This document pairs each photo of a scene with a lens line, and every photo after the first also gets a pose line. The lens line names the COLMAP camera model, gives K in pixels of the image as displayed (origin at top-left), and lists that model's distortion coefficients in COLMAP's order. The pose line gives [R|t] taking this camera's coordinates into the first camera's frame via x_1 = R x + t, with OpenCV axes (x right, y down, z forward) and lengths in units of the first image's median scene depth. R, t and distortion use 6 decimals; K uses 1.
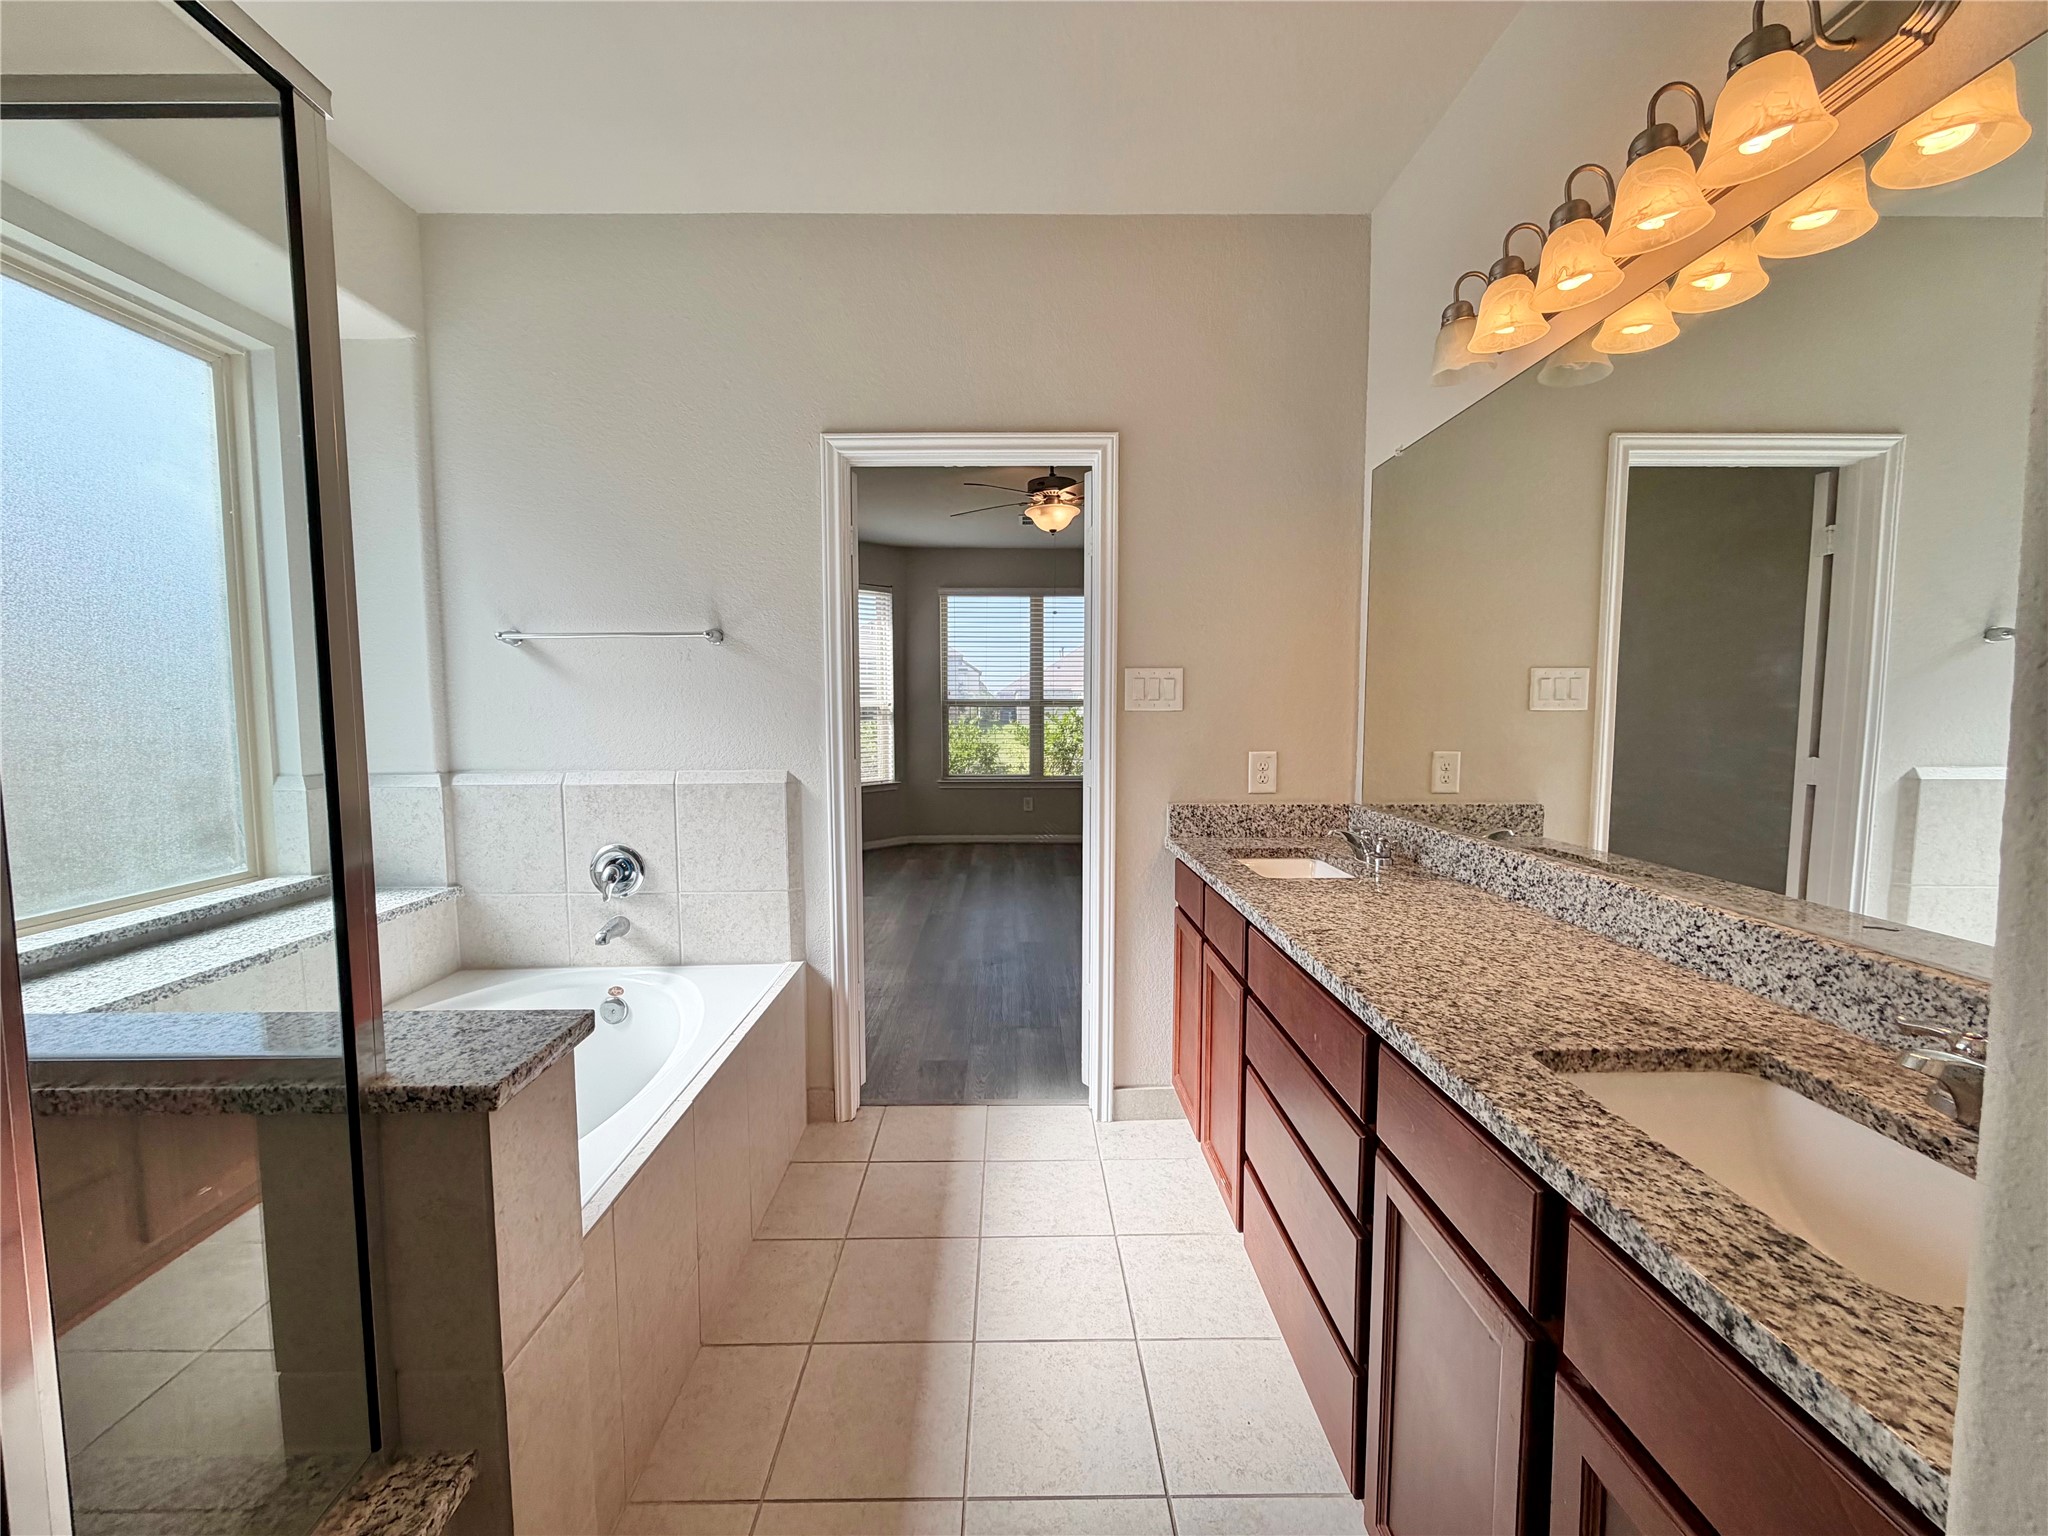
lens RADIAL K [[817.1, 0, 1014.9], [0, 817.1, 770.2], [0, 0, 1]] dist [-0.000199, 0.000005]
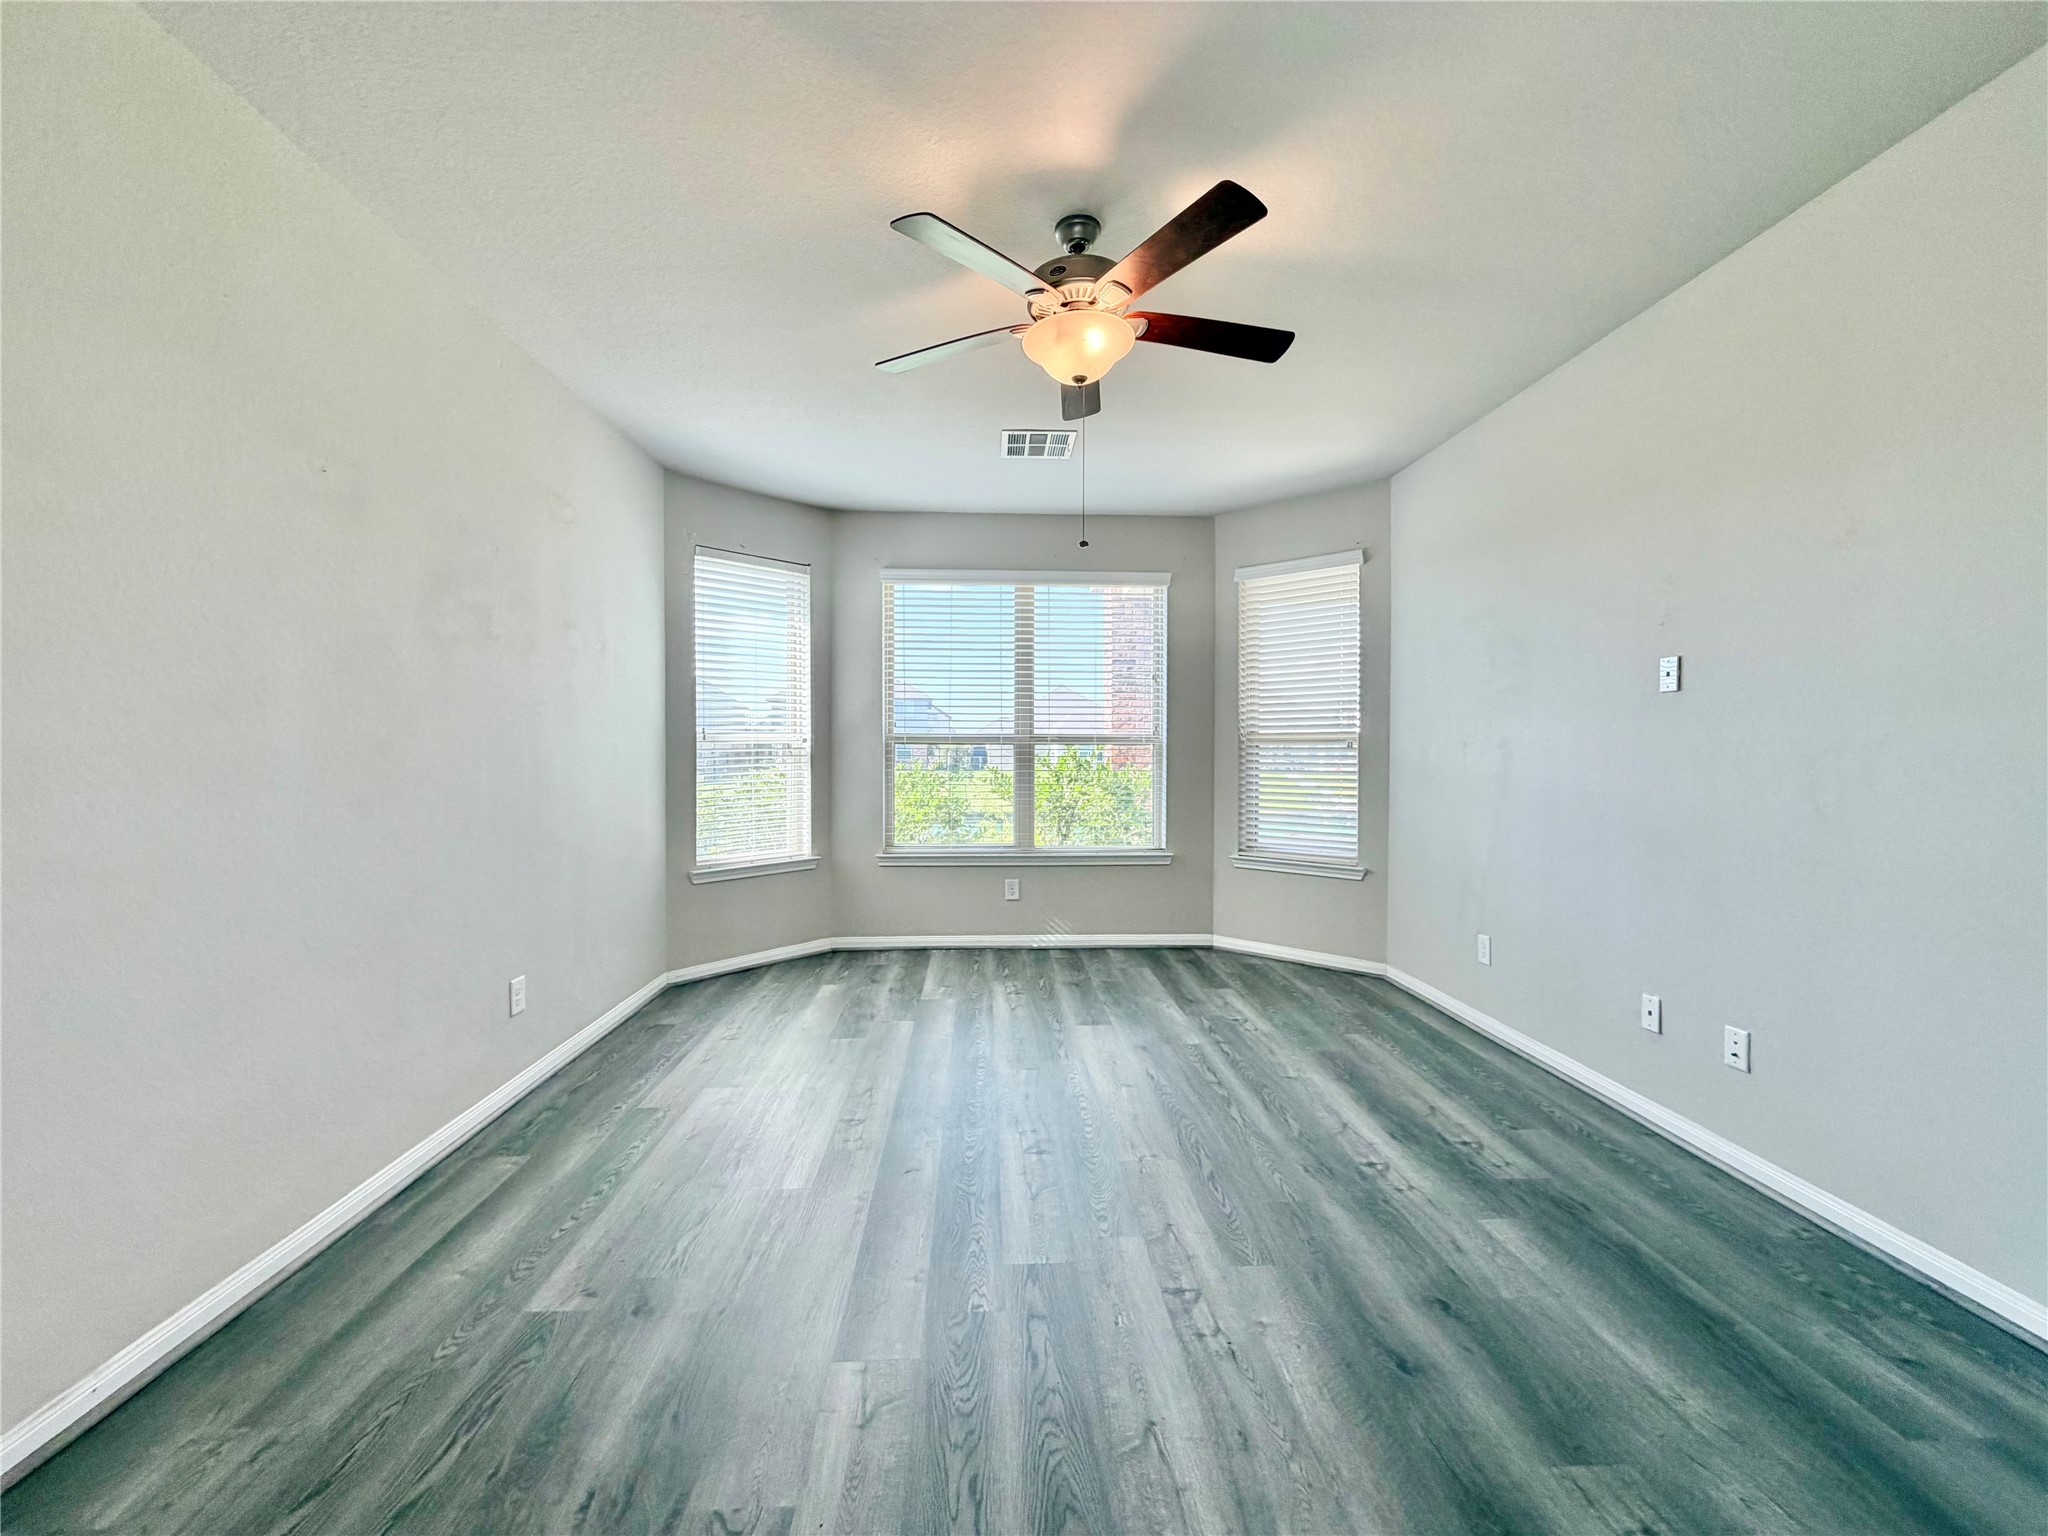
lens RADIAL K [[817.1, 0, 1025.0], [0, 817.1, 768.9], [0, 0, 1]] dist [-0.000199, 0.000005]
pose [[0.998898, 0.001526, 0.046911, -0.004395], [0.000743, 0.998833, -0.048300, -0.025365], [-0.046930, 0.048281, 0.997731, 0.323277]]
